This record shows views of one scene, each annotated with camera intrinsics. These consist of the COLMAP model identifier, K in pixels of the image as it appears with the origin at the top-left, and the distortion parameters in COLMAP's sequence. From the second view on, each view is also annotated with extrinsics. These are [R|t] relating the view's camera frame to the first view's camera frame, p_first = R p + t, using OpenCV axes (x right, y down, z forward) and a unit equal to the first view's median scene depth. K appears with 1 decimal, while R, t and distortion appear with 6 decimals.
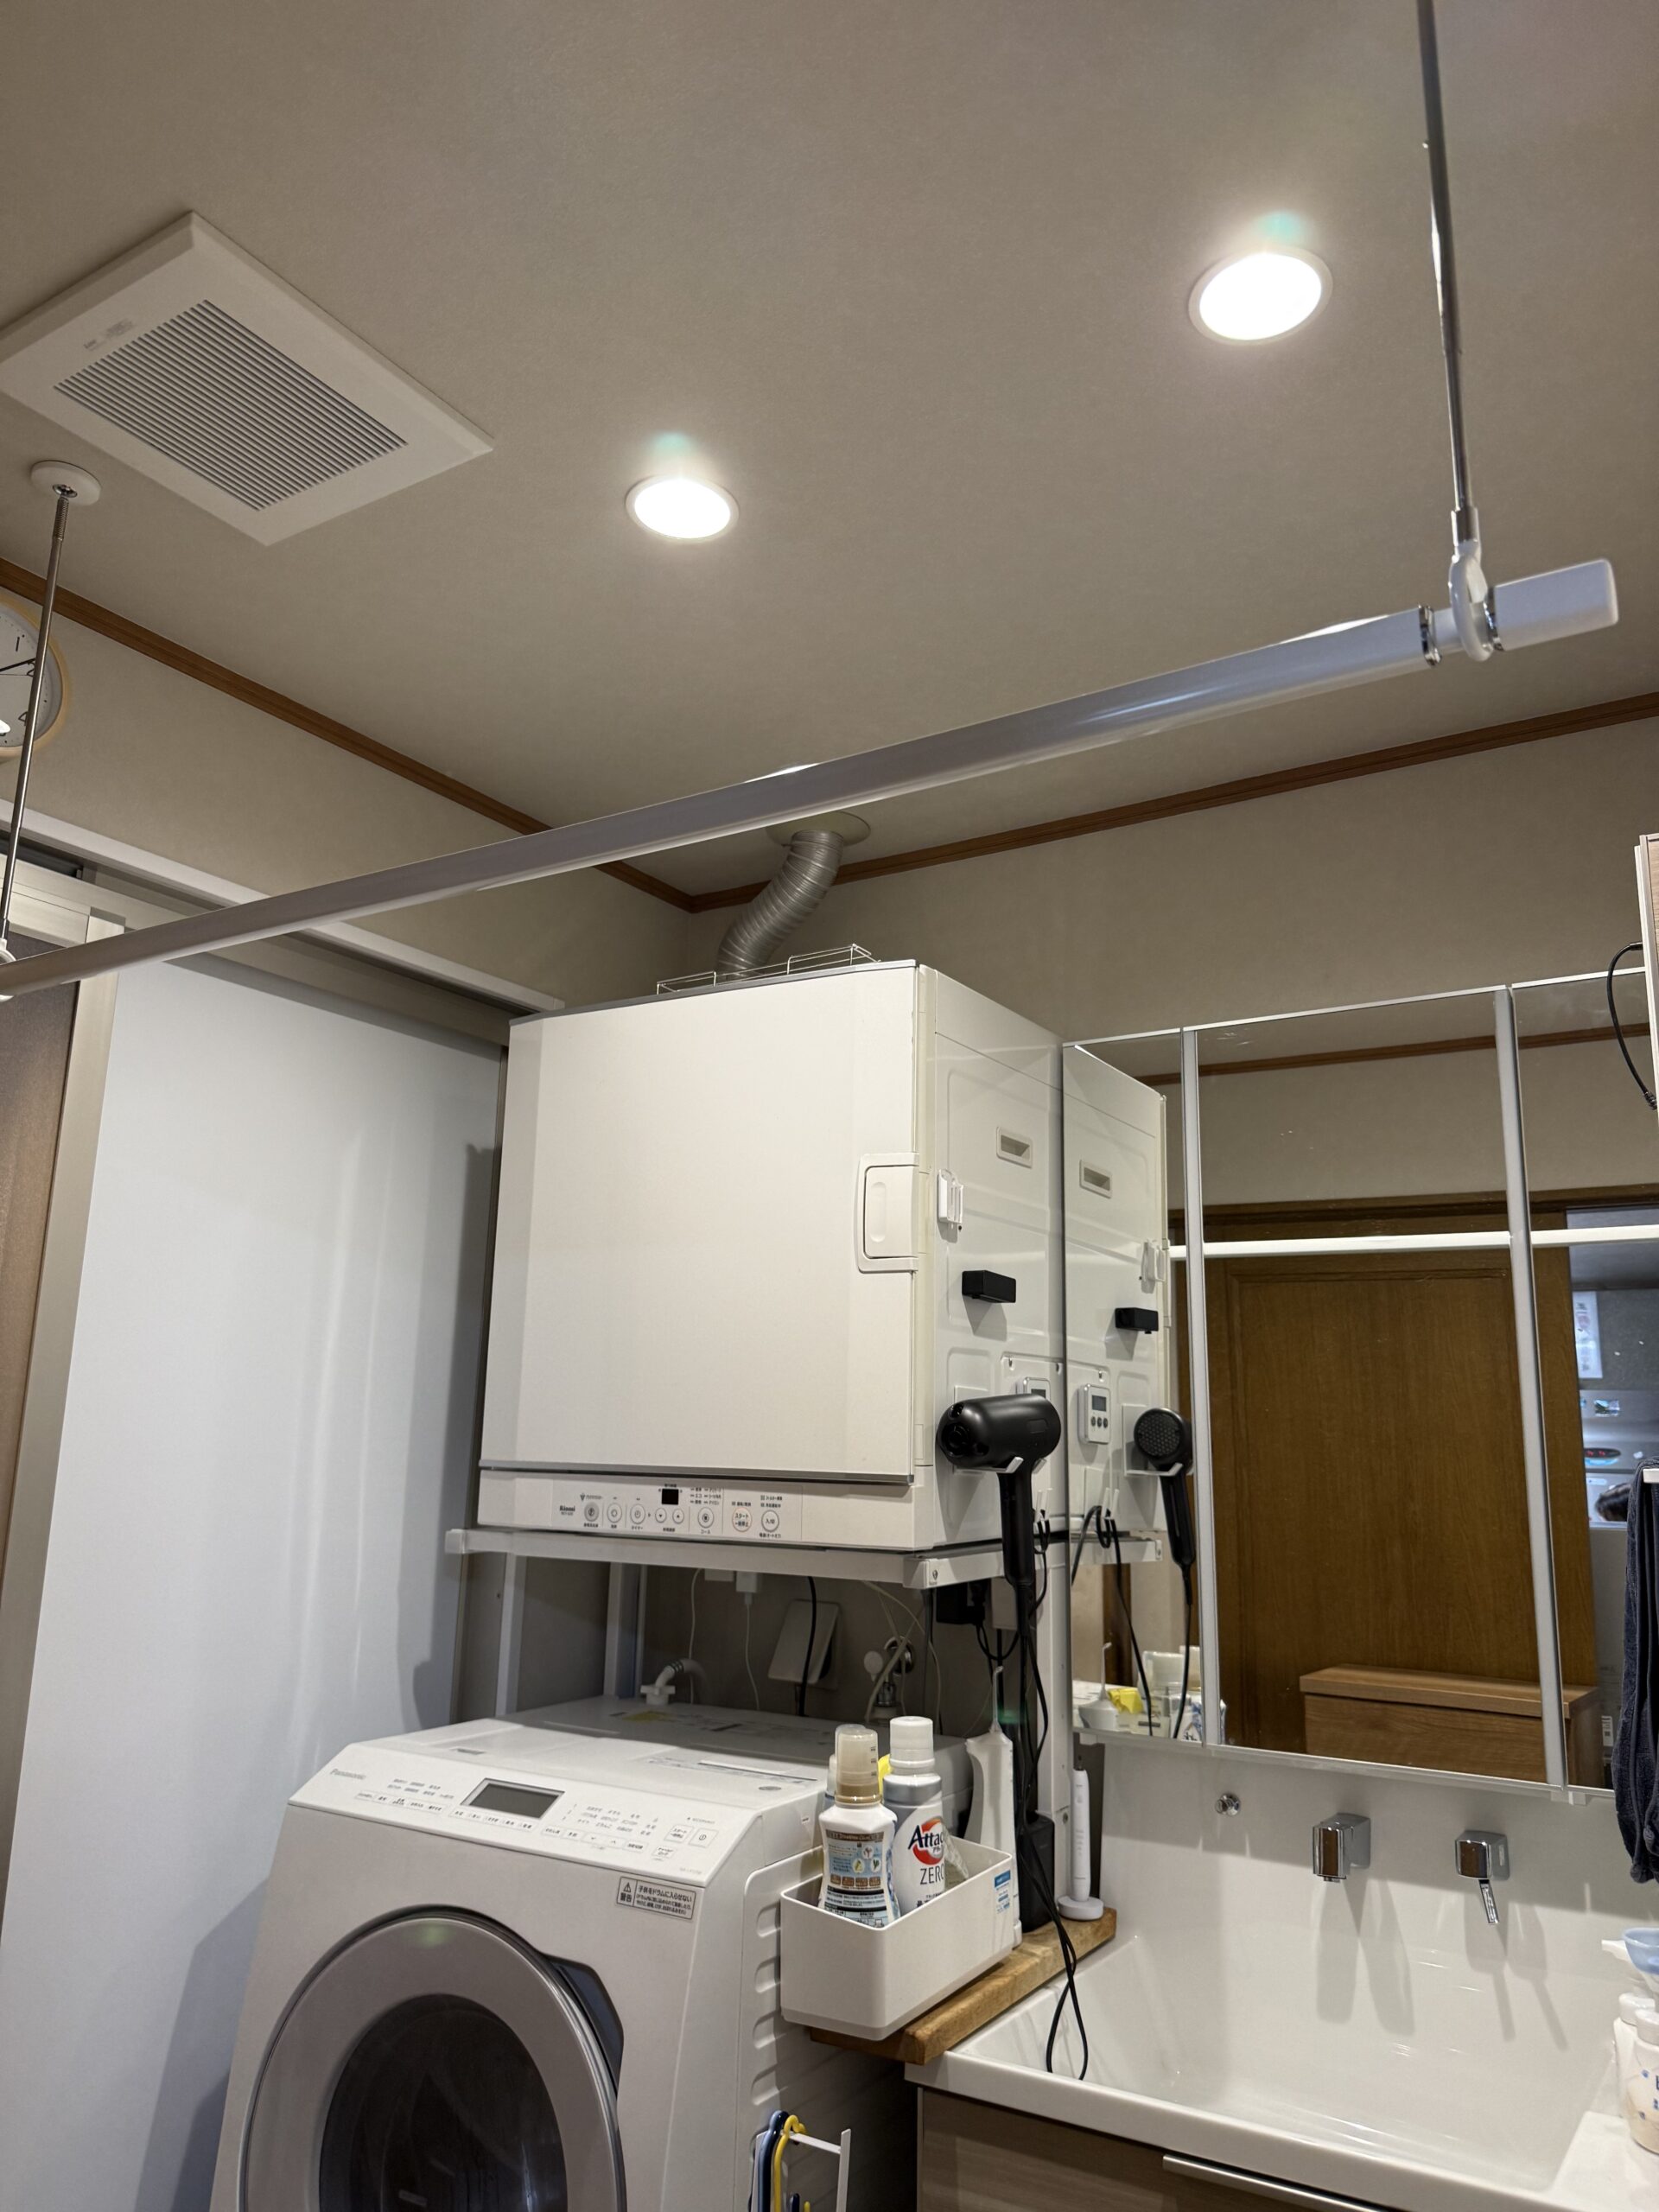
lens RADIAL K [[1618.2, 0, 833.4], [0, 1618.2, 1023.2], [0, 0, 1]] dist [0.022536, -0.043986]
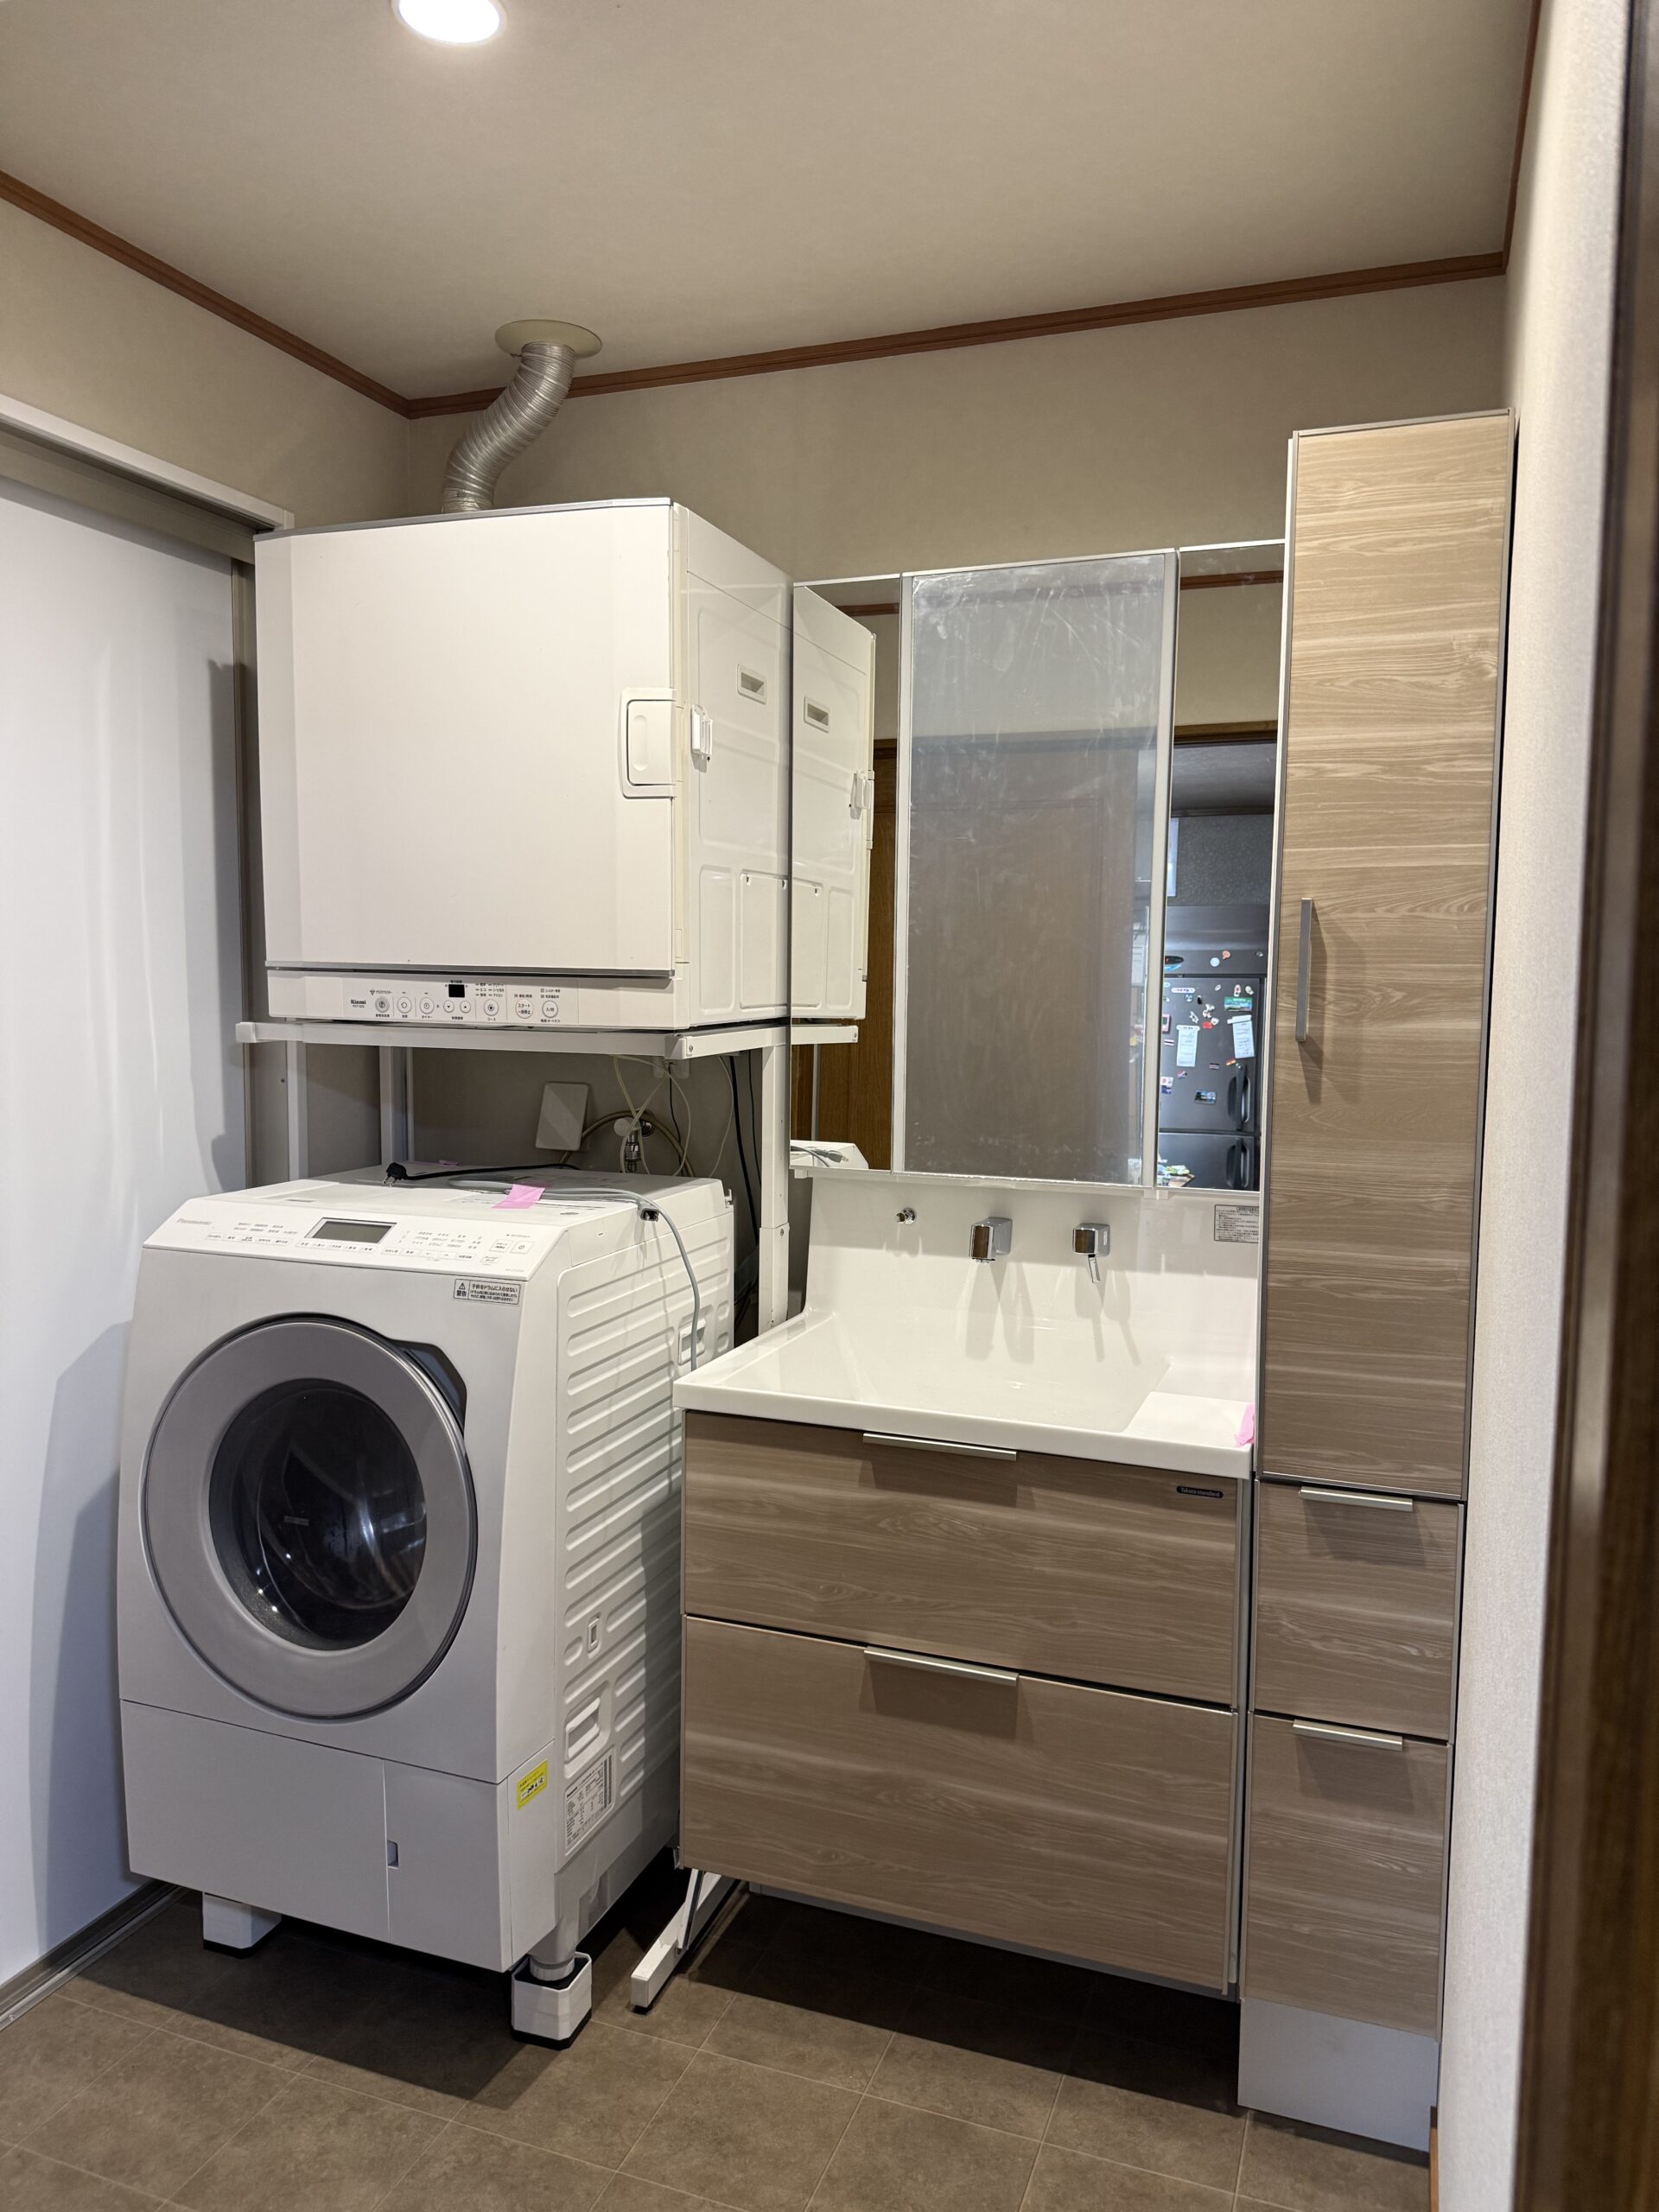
lens RADIAL K [[1589.5, 0, 882.9], [0, 1589.5, 1082.7], [0, 0, 1]] dist [0.151104, -0.247841]
pose [[0.970286, -0.030449, 0.240038, -0.081029], [-0.049667, 0.945862, 0.320748, -0.024709], [-0.236809, -0.323139, 0.916244, -0.128808]]
